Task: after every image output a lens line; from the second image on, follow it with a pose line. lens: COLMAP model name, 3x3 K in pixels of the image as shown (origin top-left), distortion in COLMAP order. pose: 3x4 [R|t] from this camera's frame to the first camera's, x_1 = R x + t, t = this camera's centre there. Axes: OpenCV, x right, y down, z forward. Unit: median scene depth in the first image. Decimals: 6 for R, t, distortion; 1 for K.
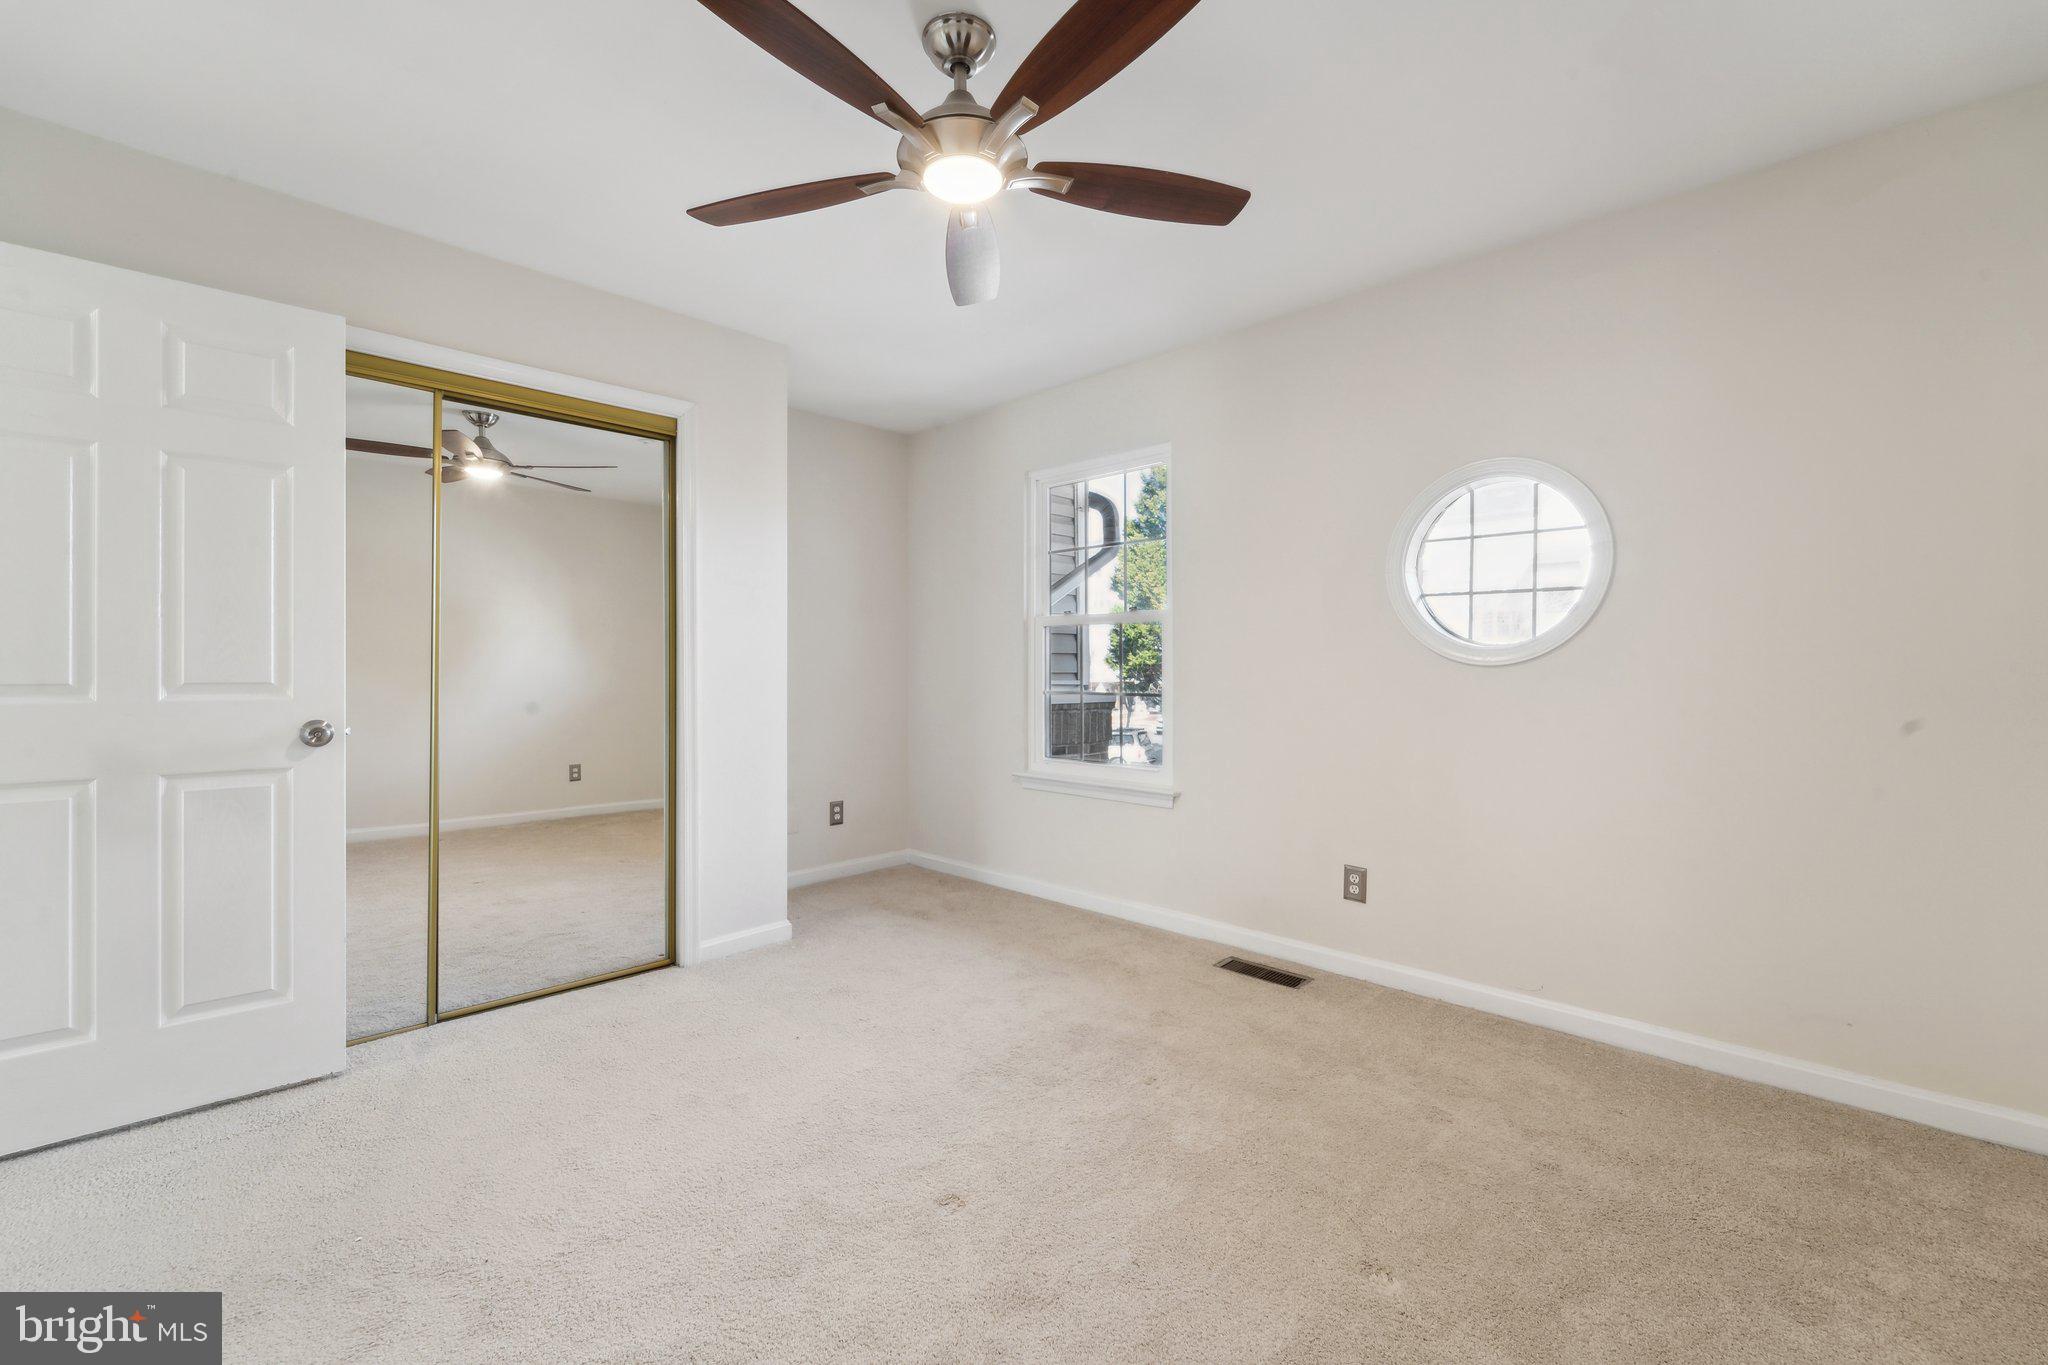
lens RADIAL K [[837.5, 0, 1063.6], [0, 837.5, 666.0], [0, 0, 1]] dist [0.001265, -0.000042]
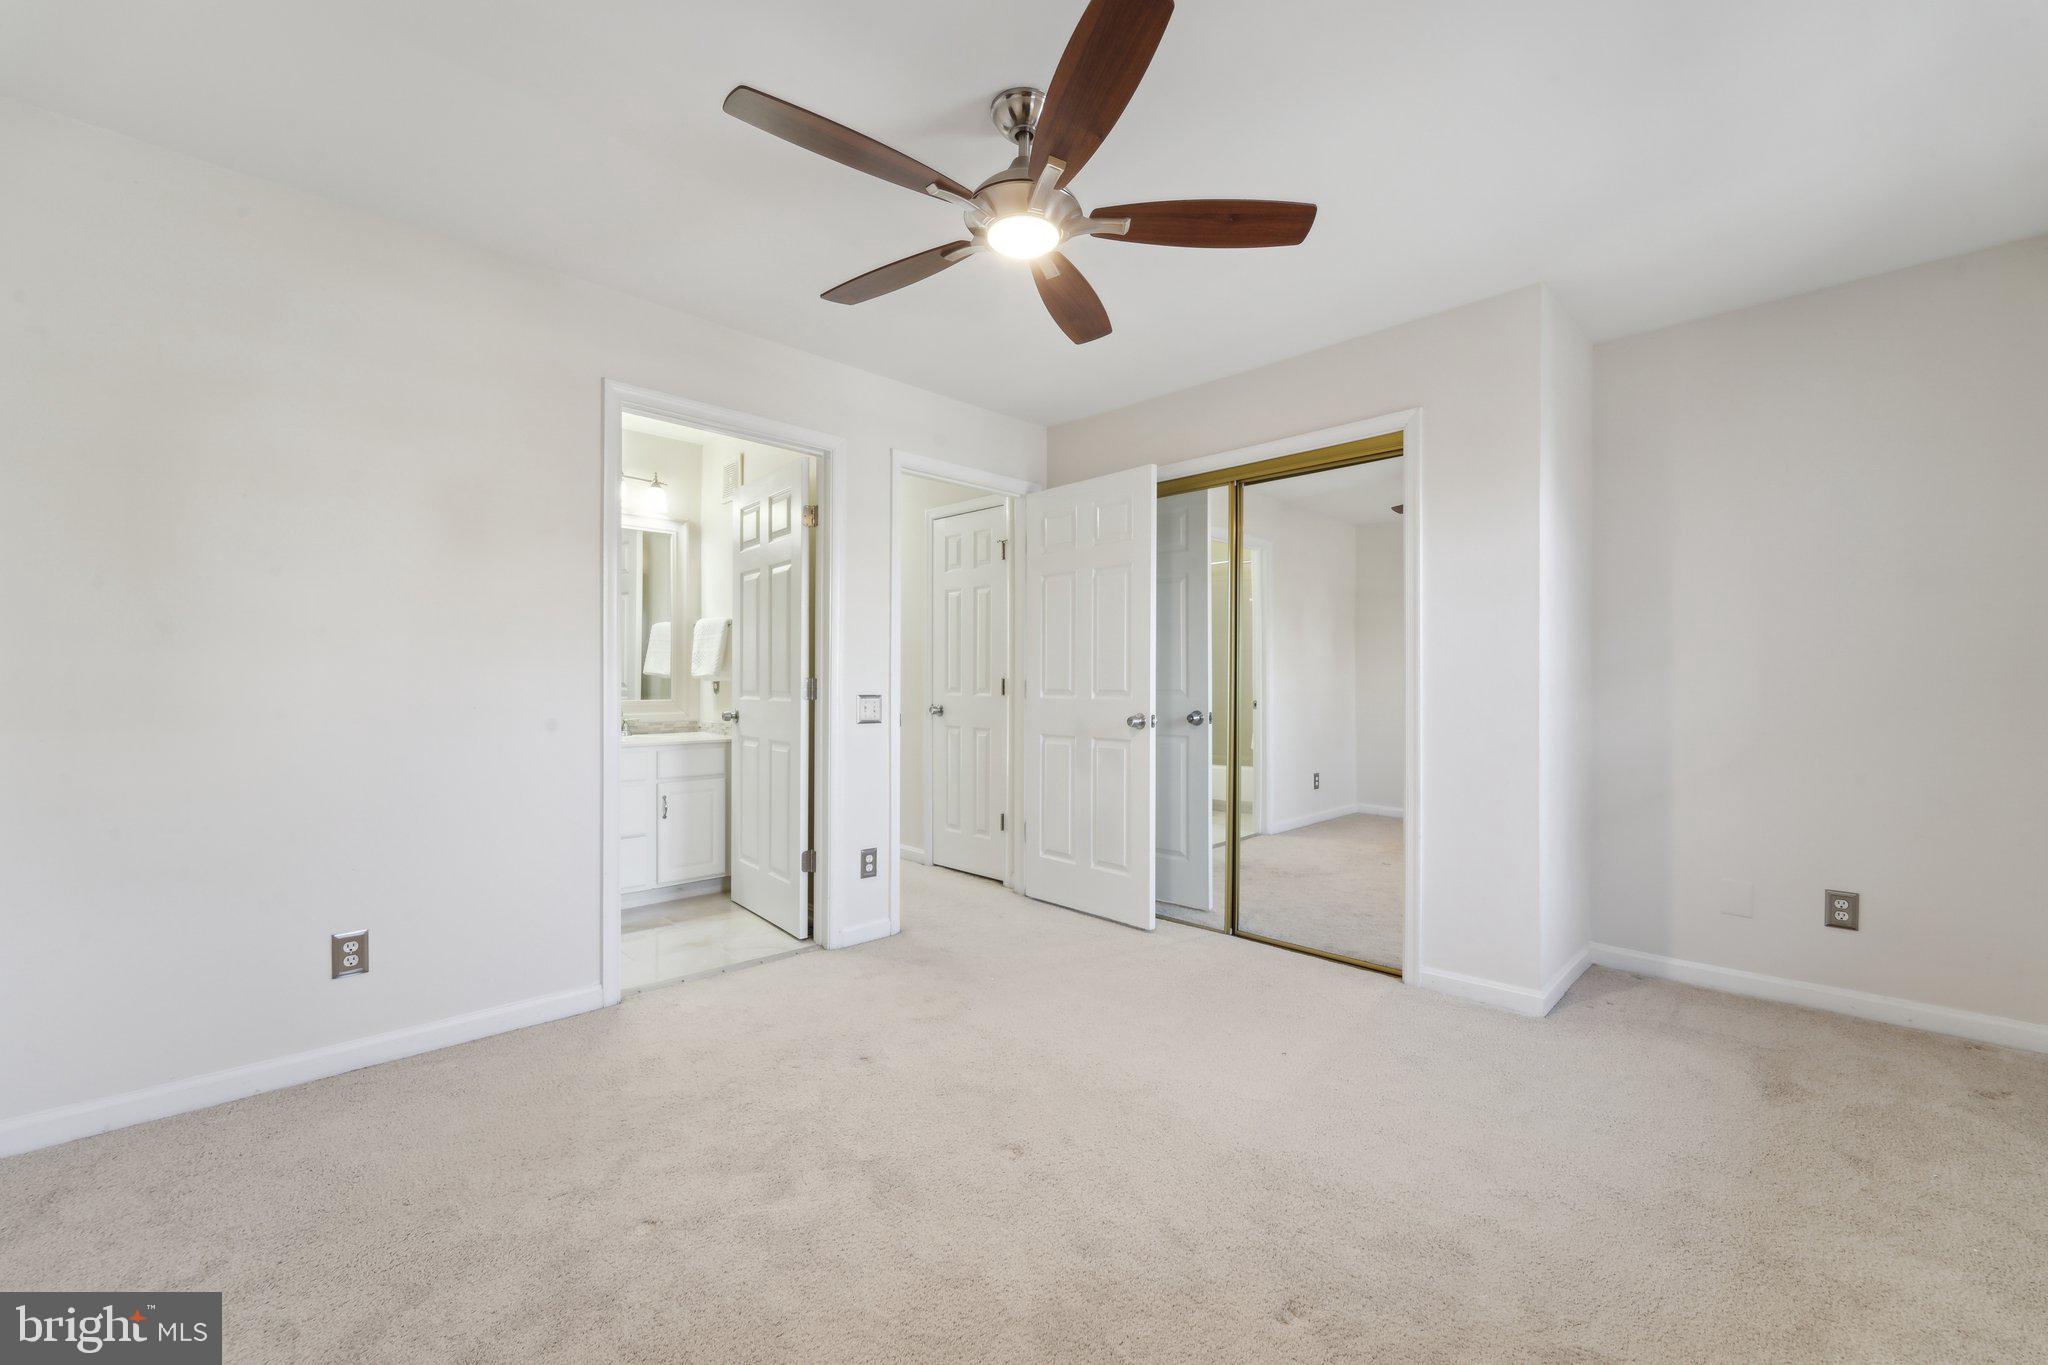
lens RADIAL K [[834.3, 0, 1033.8], [0, 834.3, 681.2], [0, 0, 1]] dist [0.000843, -0.000447]
pose [[-0.032107, -0.008181, -0.999451, 0.638795], [0.001595, 0.999965, -0.008237, 0.012330], [0.999483, -0.001859, -0.032093, 0.696777]]
